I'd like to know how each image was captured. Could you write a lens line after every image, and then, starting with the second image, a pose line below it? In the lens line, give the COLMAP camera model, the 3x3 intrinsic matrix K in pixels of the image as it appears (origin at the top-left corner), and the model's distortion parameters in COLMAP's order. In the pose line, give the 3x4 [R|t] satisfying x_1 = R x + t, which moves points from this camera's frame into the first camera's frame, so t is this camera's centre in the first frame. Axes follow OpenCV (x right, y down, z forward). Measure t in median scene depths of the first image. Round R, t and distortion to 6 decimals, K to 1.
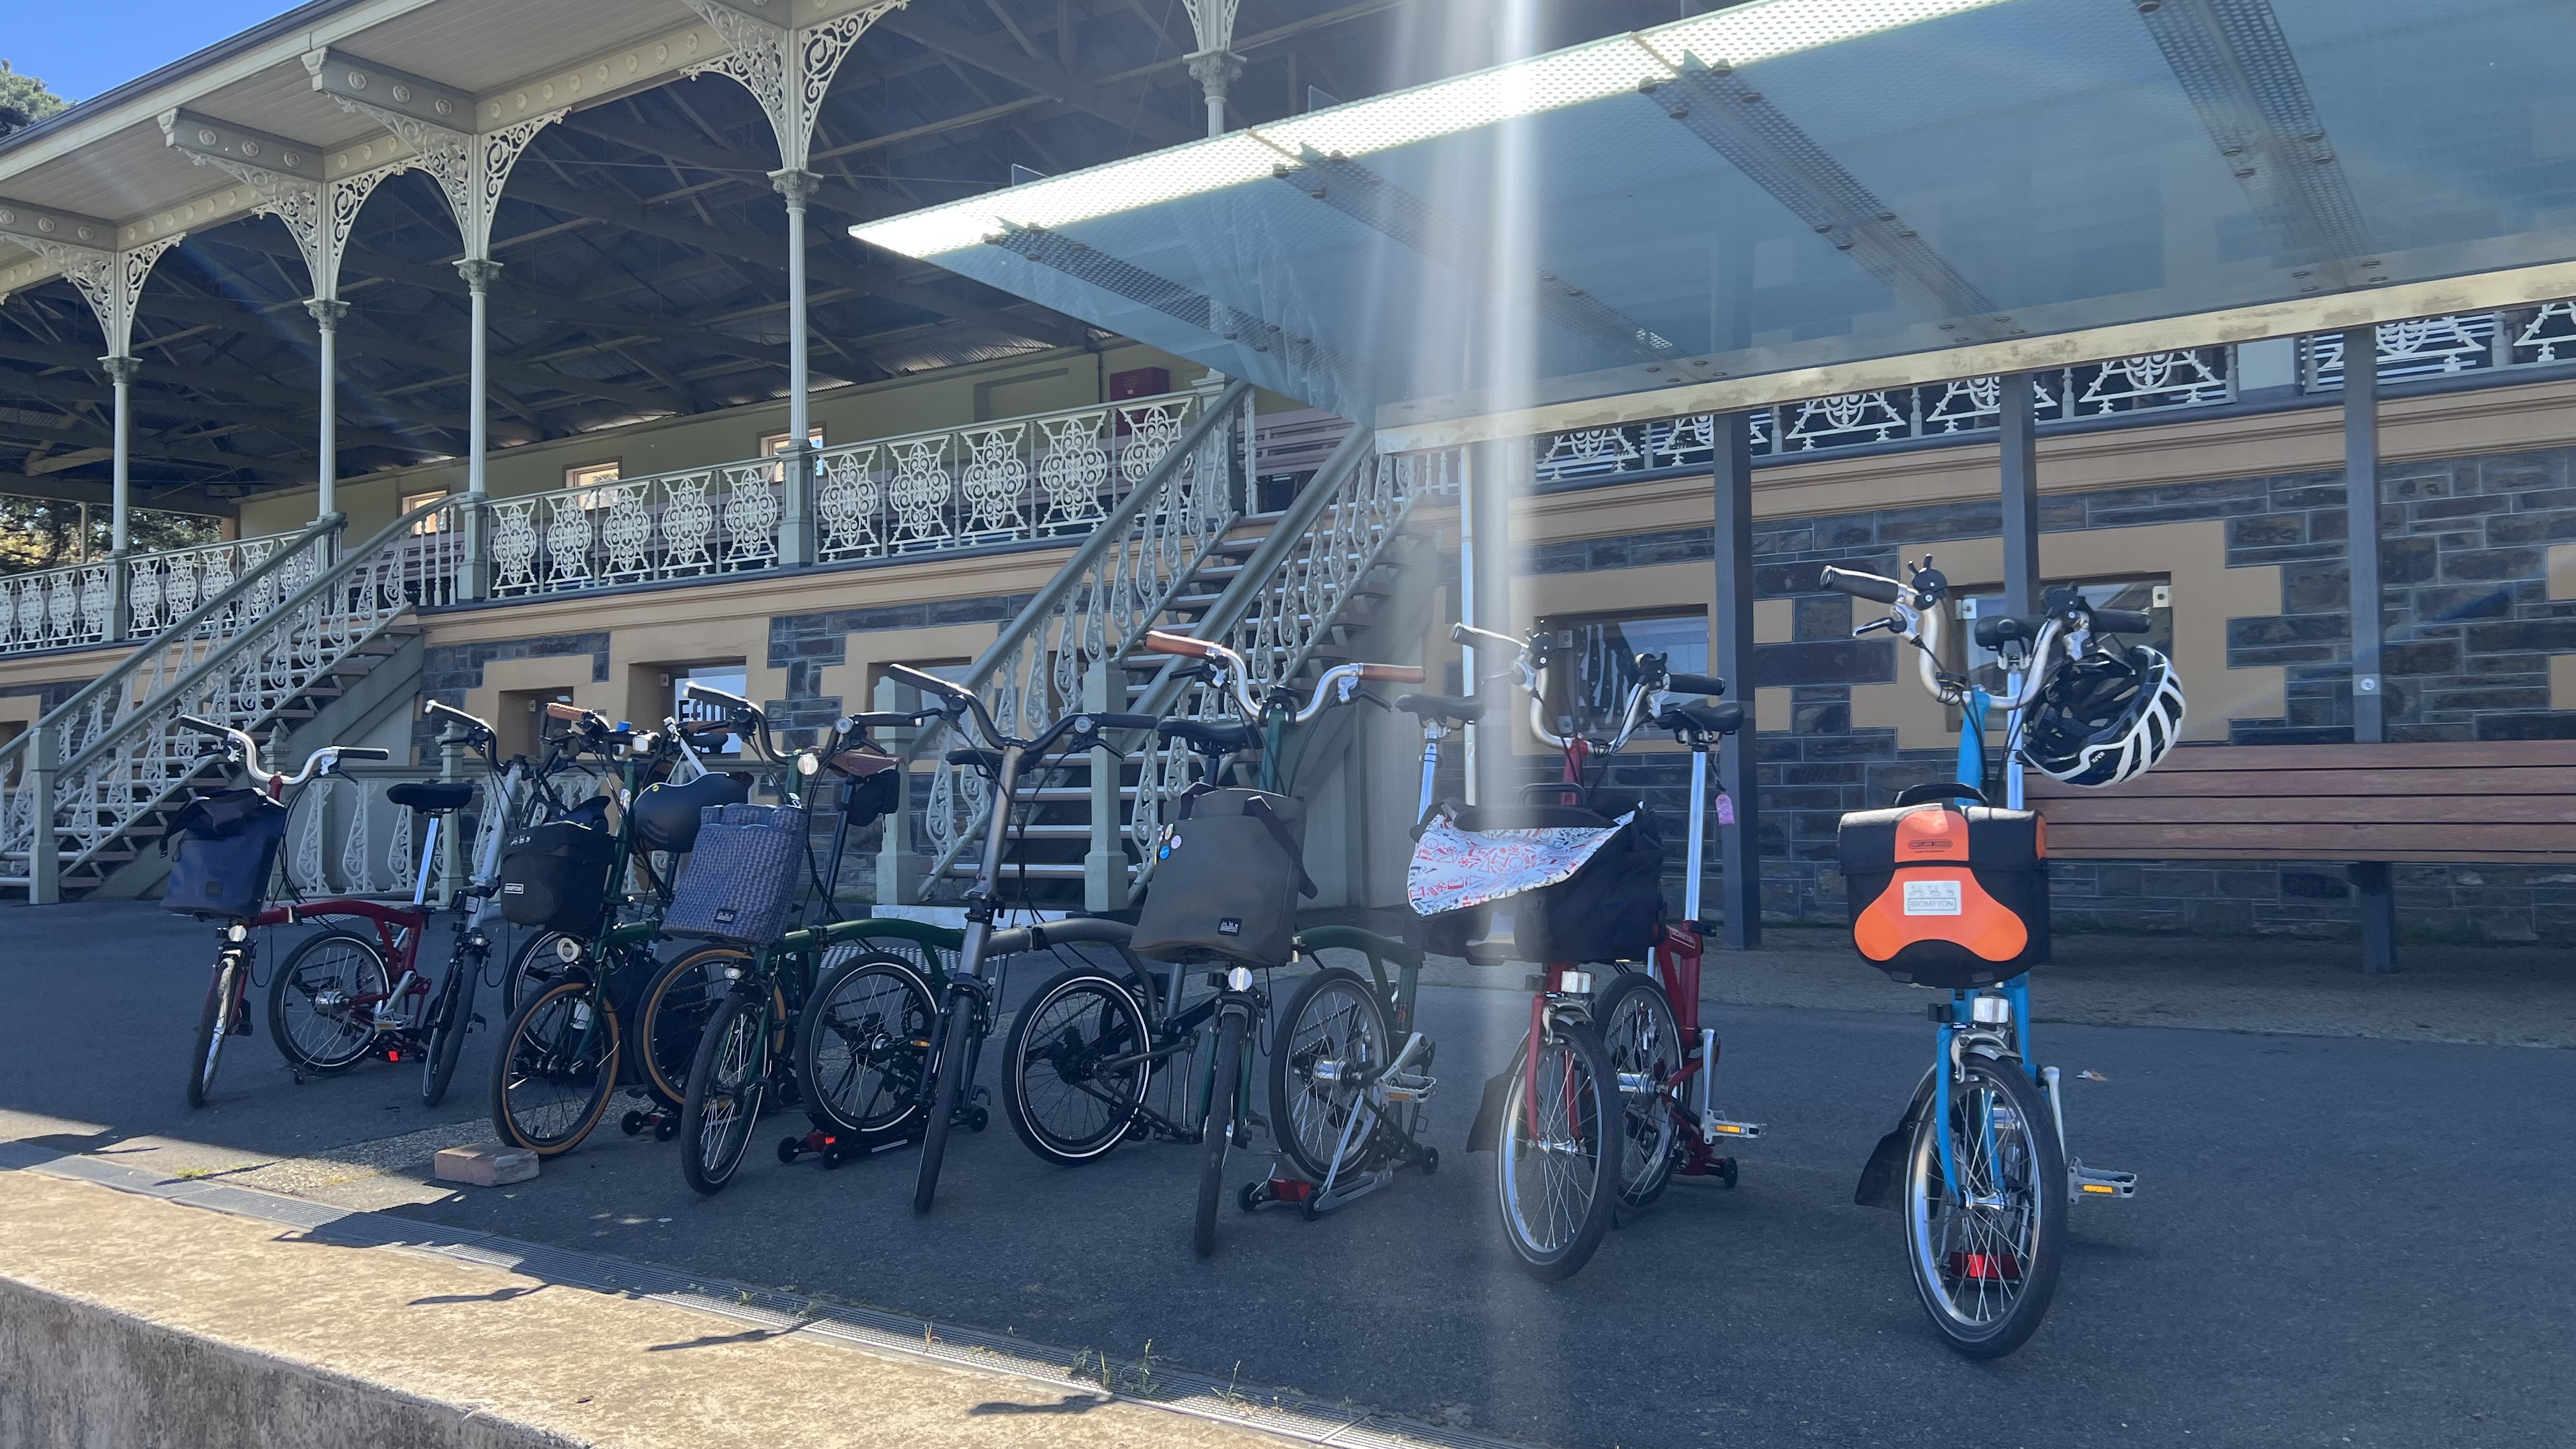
lens RADIAL K [[2001.8, 0, 1288.0], [0, 2001.8, 724.5], [0, 0, 1]] dist [0.006951, 0.002102]
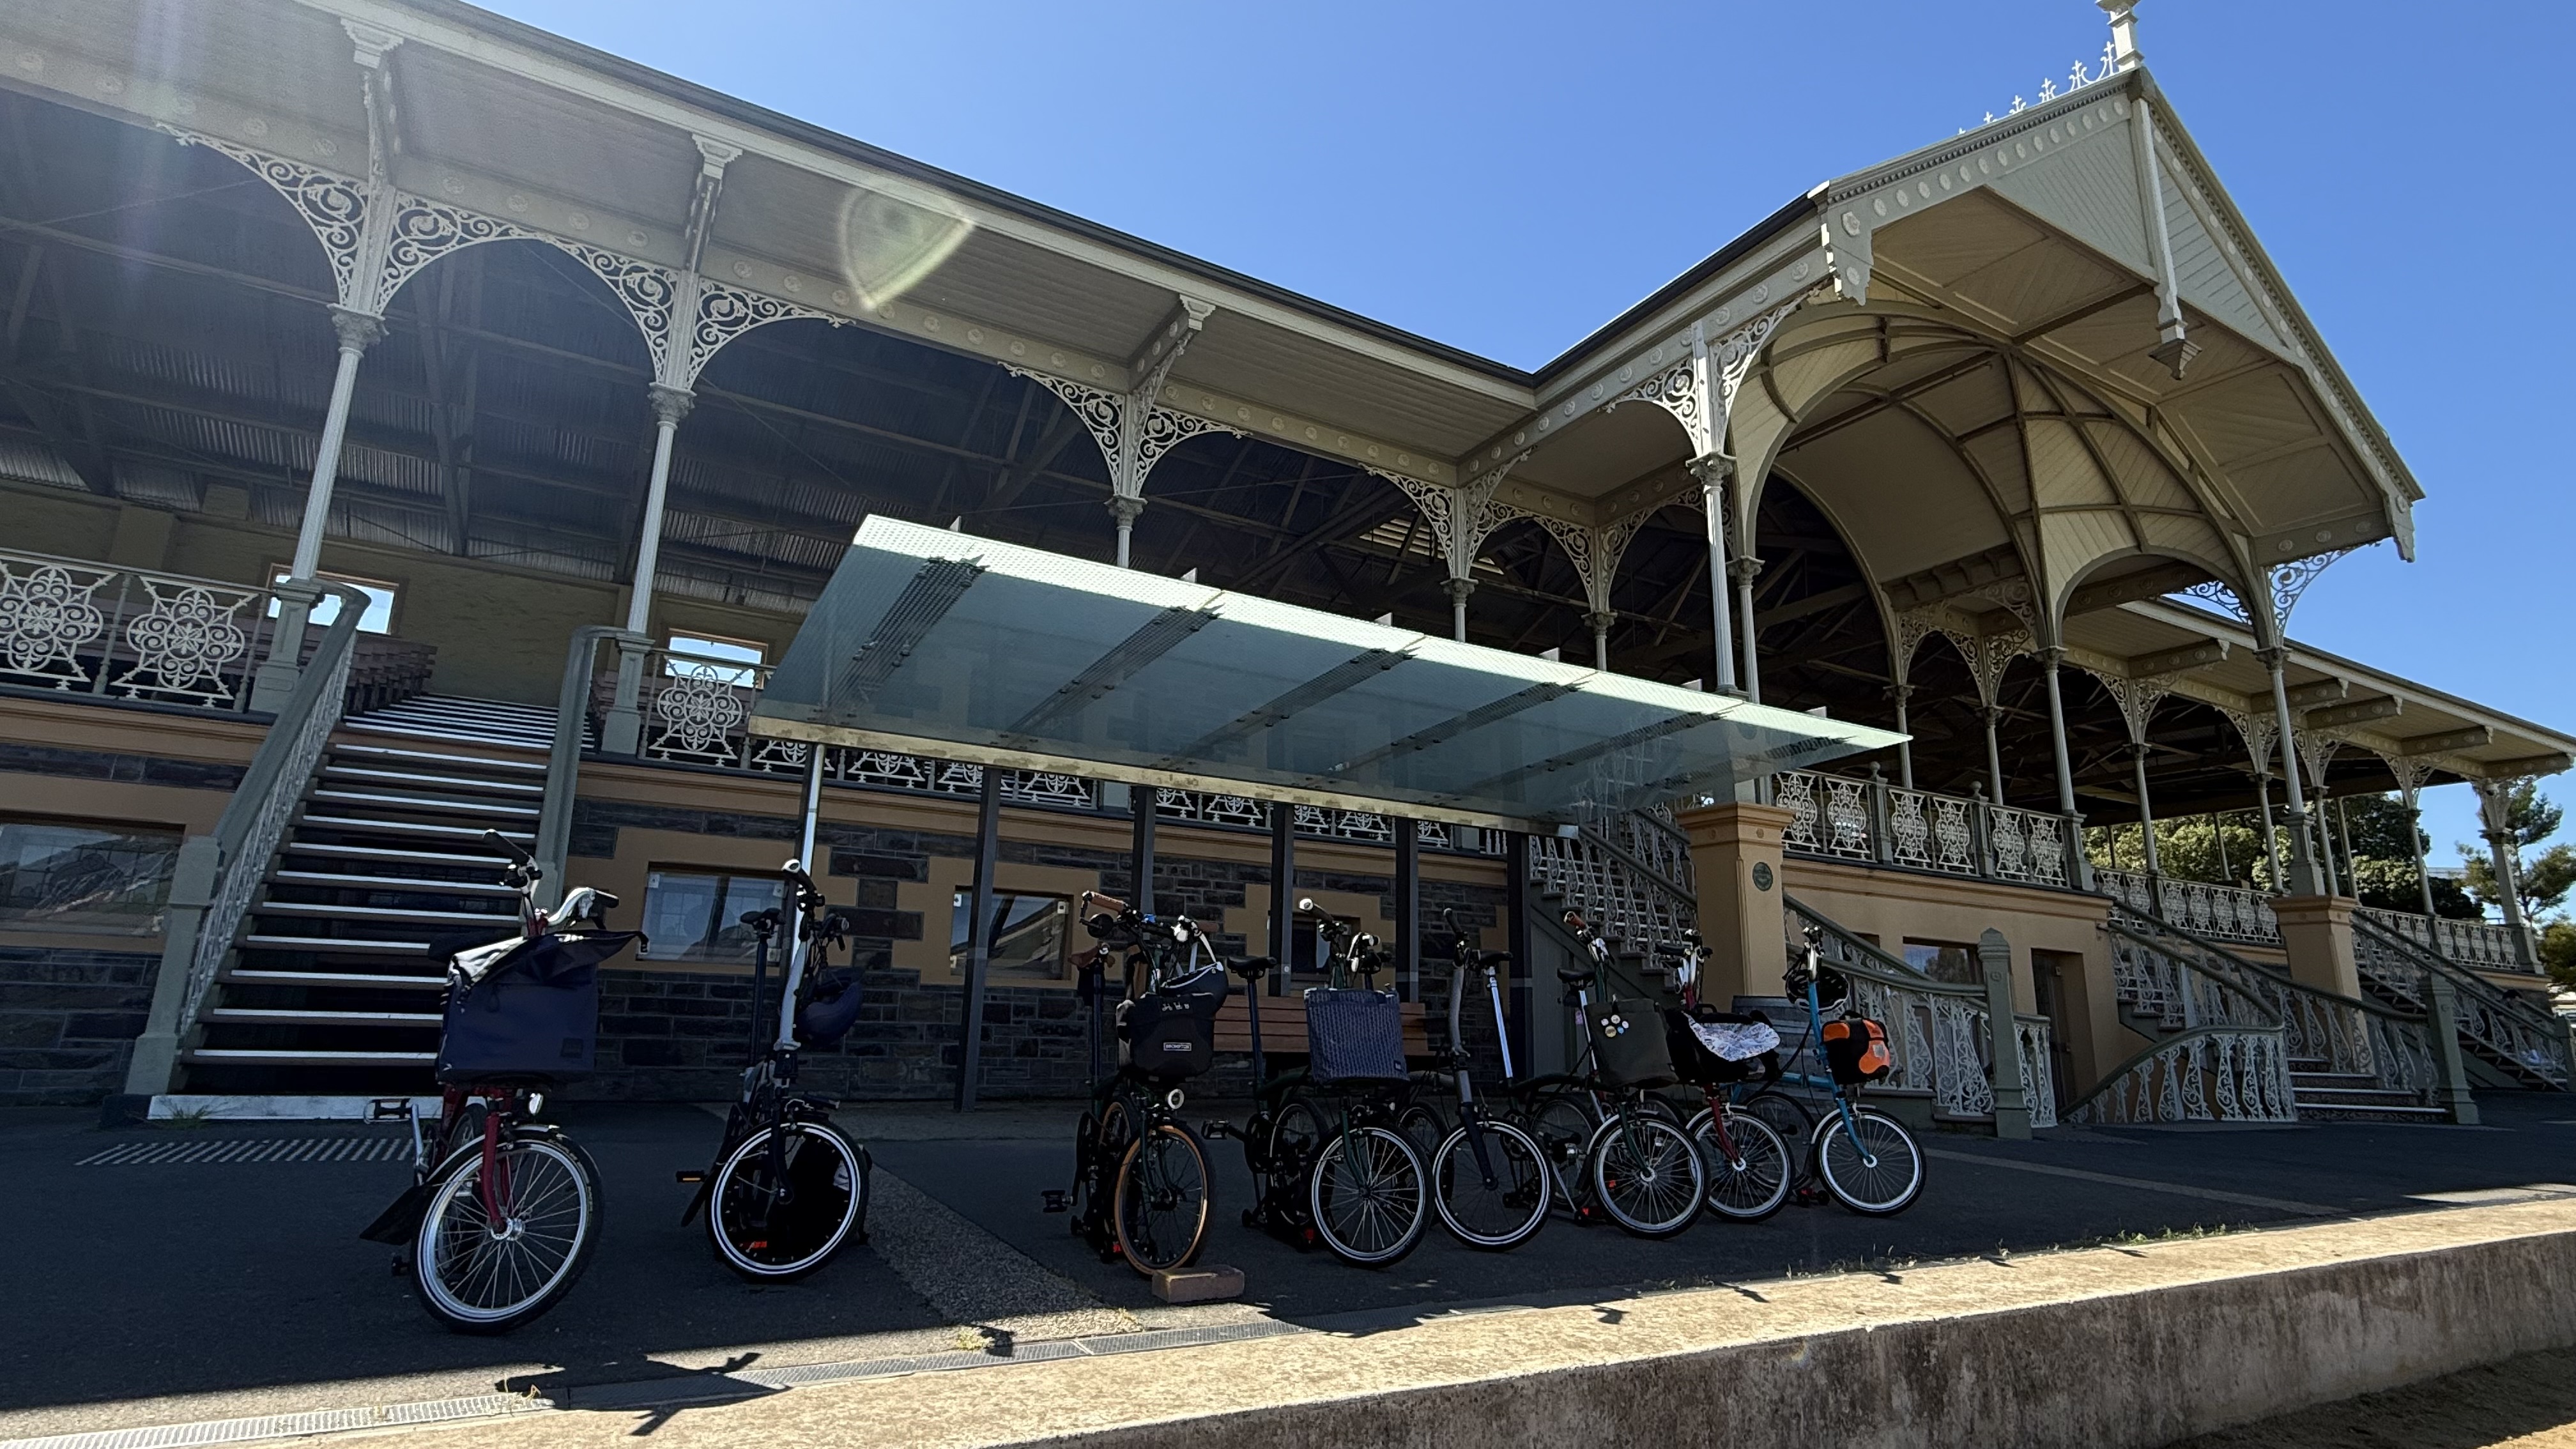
lens RADIAL K [[1248.1, 0, 1288.0], [0, 1248.1, 724.5], [0, 0, 1]] dist [-0.000647, 0.000028]
pose [[0.421958, 0.238614, 0.874651, -0.479659], [-0.065241, 0.970234, -0.233216, 0.024255], [-0.904265, 0.041344, 0.424965, 0.305626]]
